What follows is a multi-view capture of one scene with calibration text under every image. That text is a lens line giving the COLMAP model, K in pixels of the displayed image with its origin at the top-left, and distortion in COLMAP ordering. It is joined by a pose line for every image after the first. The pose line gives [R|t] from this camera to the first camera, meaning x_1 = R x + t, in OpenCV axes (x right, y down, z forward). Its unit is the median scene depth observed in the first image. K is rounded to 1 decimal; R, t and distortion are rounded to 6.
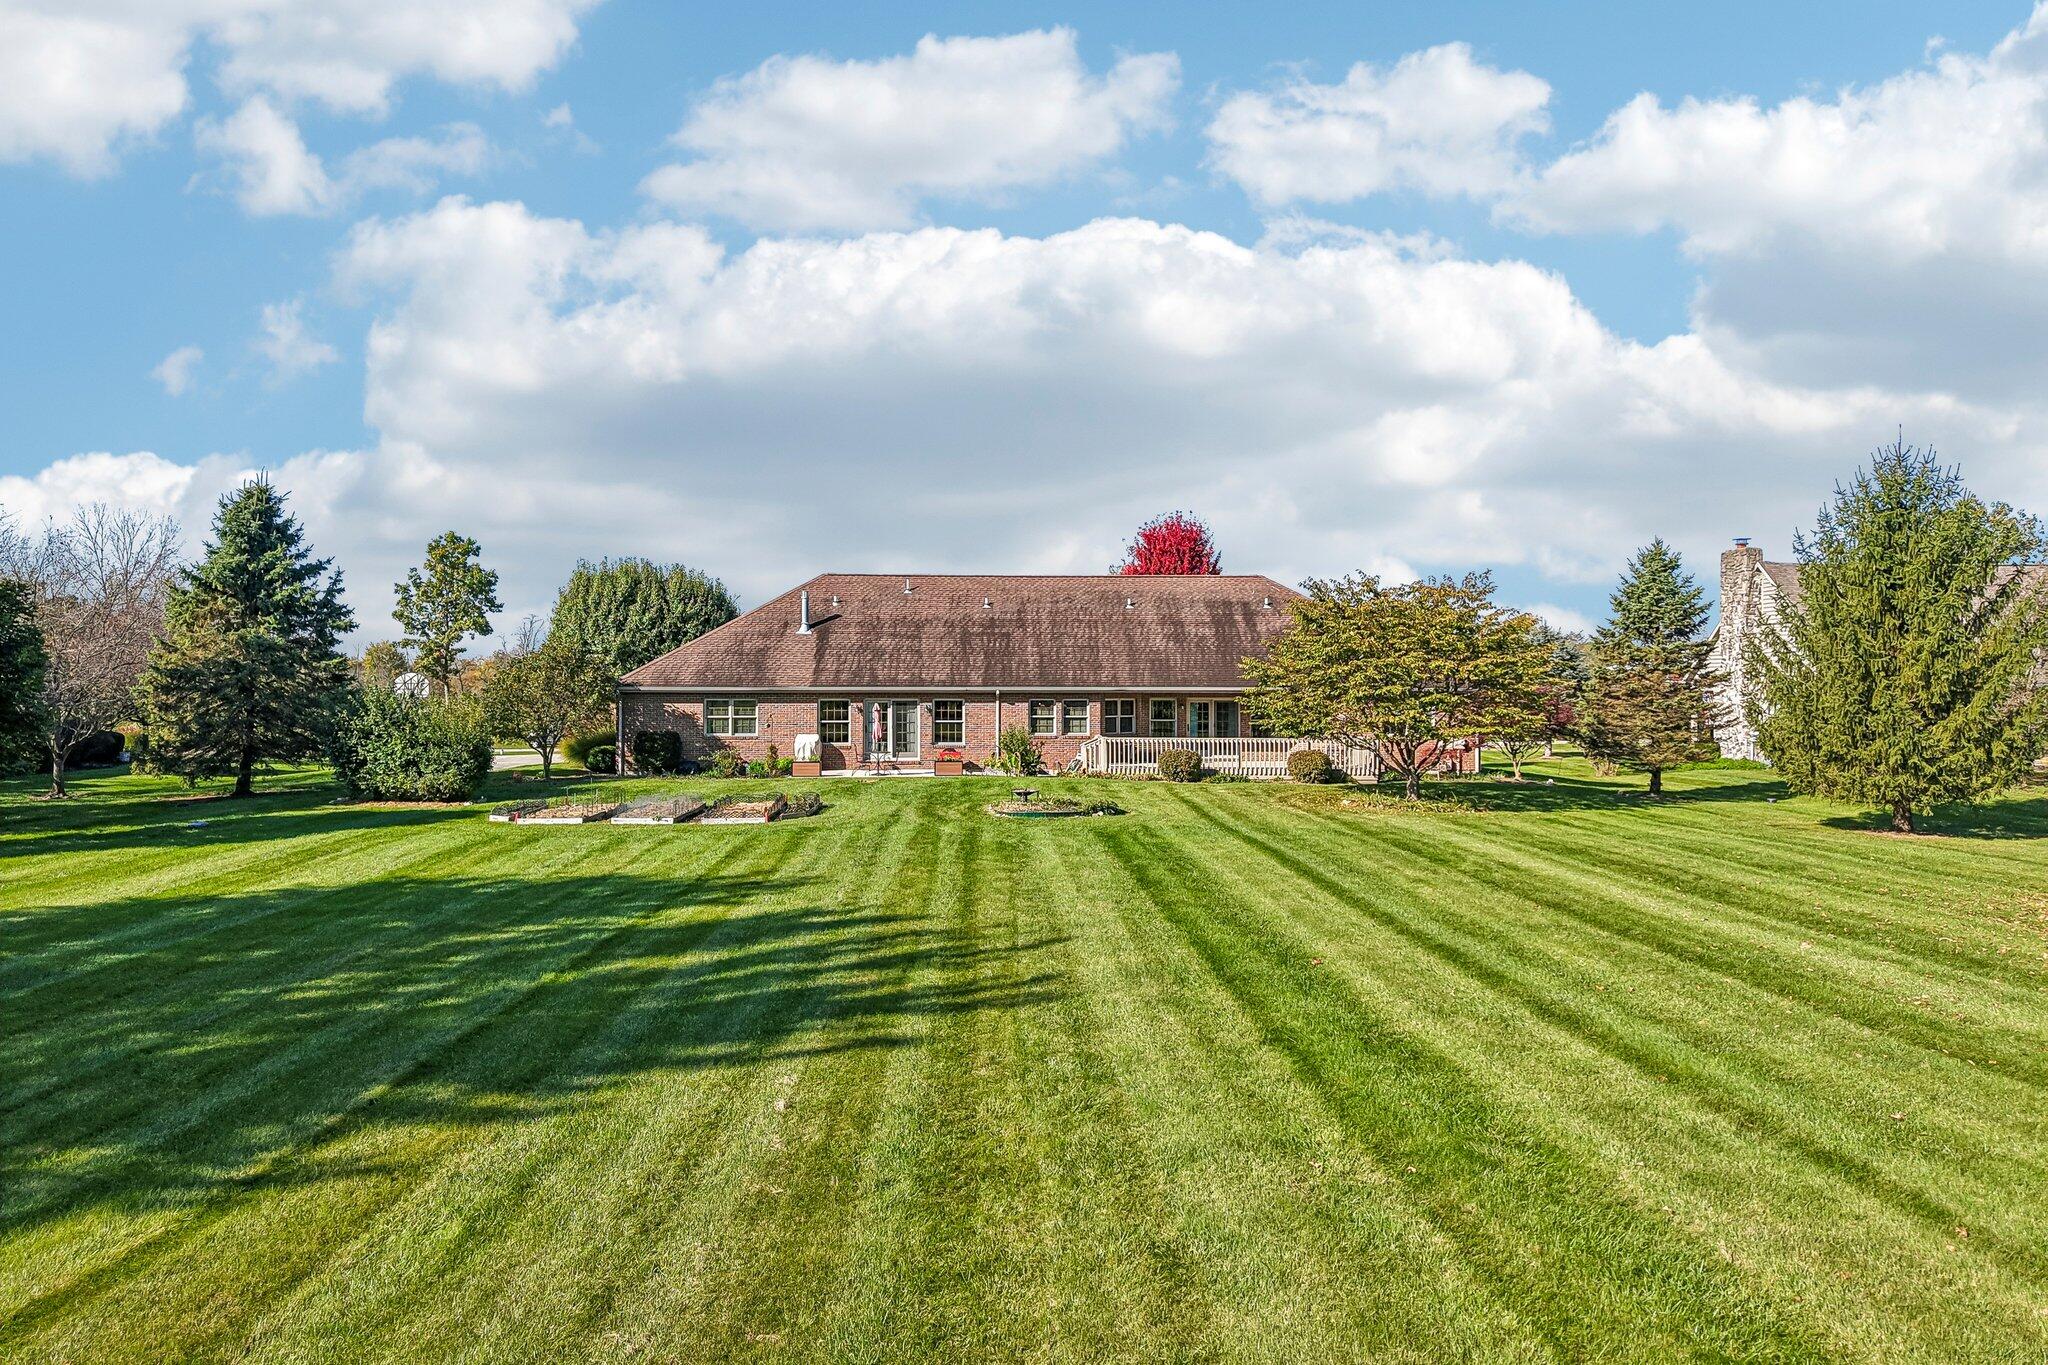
lens RADIAL K [[1368.8, 0, 1024.0], [0, 1368.8, 682.5], [0, 0, 1]] dist [0.046855, -0.081115]
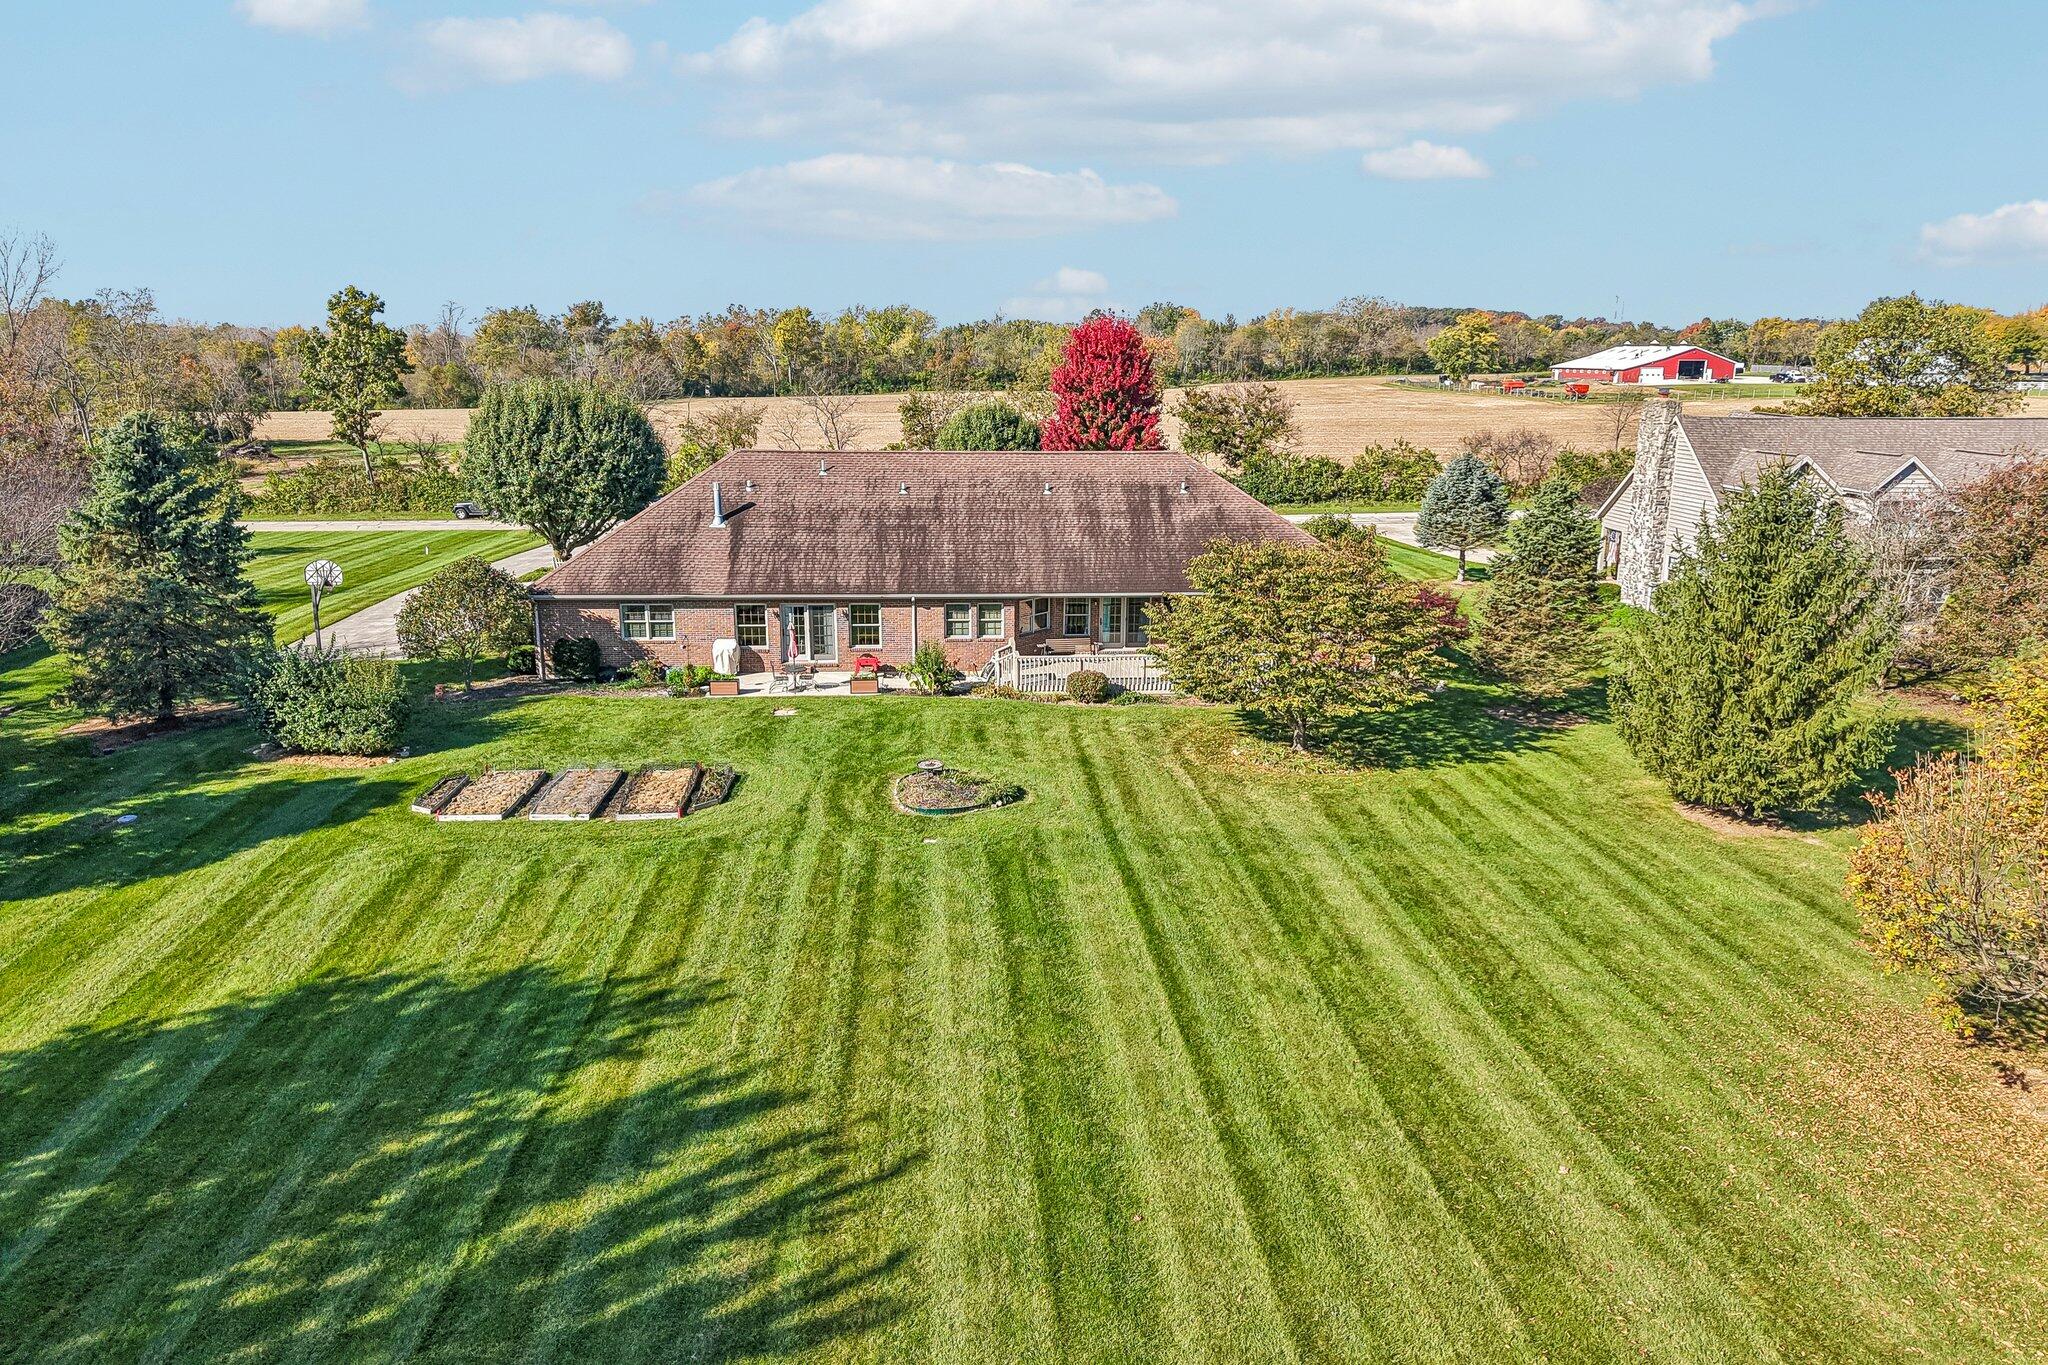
lens RADIAL K [[1371.7, 0, 1036.5], [0, 1371.7, 686.4], [0, 0, 1]] dist [0.010437, -0.033431]
pose [[0.999090, -0.005953, 0.042245, 0.028656], [-0.004750, 0.968542, 0.248807, -0.181234], [-0.042397, -0.248781, 0.967631, 0.000437]]
